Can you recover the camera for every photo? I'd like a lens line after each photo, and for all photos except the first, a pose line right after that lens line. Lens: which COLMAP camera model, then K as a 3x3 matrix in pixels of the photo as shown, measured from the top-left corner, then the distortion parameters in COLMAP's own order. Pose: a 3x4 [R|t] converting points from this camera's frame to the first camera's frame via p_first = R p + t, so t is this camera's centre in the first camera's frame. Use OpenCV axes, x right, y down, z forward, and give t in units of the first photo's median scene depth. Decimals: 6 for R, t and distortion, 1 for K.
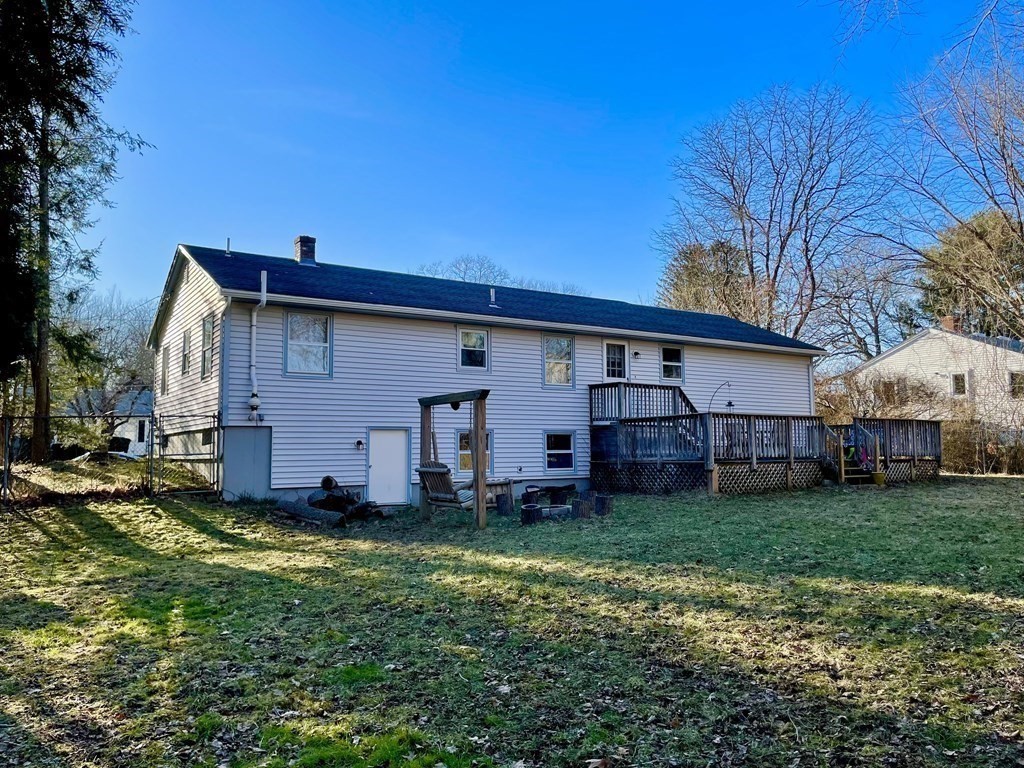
lens RADIAL K [[770.7, 0, 515.0], [0, 770.7, 375.9], [0, 0, 1]] dist [0.078964, -0.090868]
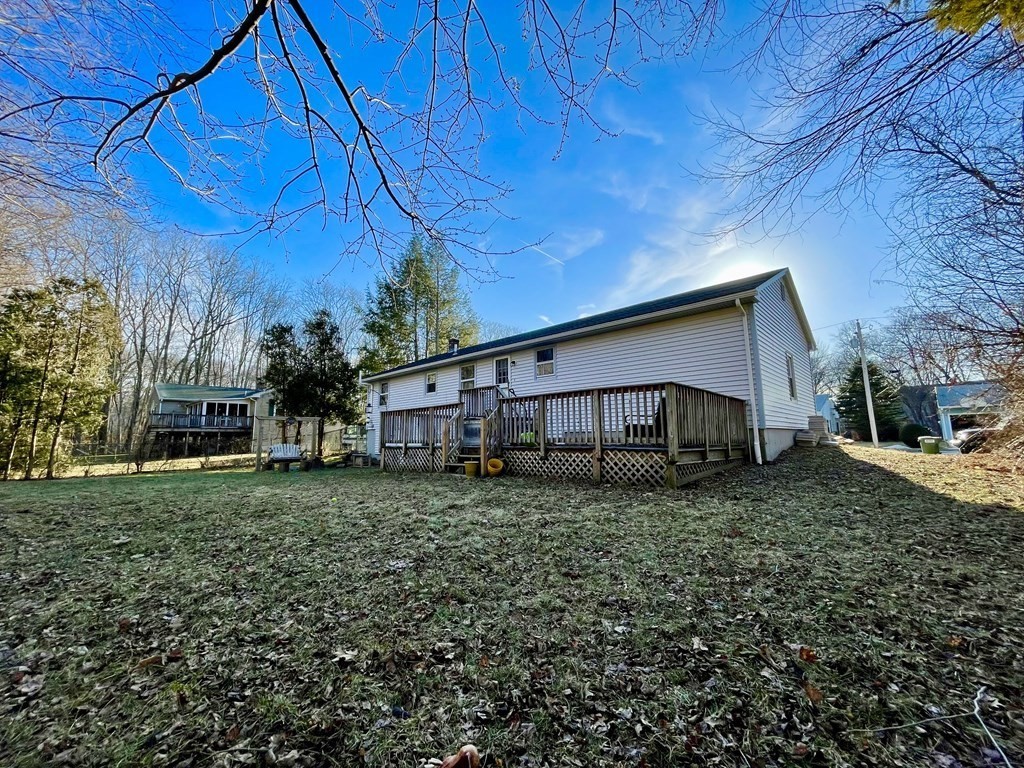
lens RADIAL K [[415.2, 0, 512.3], [0, 415.2, 380.9], [0, 0, 1]] dist [-0.001281, 0.000751]
pose [[0.230360, -0.134628, -0.963748, 1.693761], [0.105396, 0.988009, -0.112825, 0.164678], [0.967381, -0.075584, 0.241787, 1.713129]]
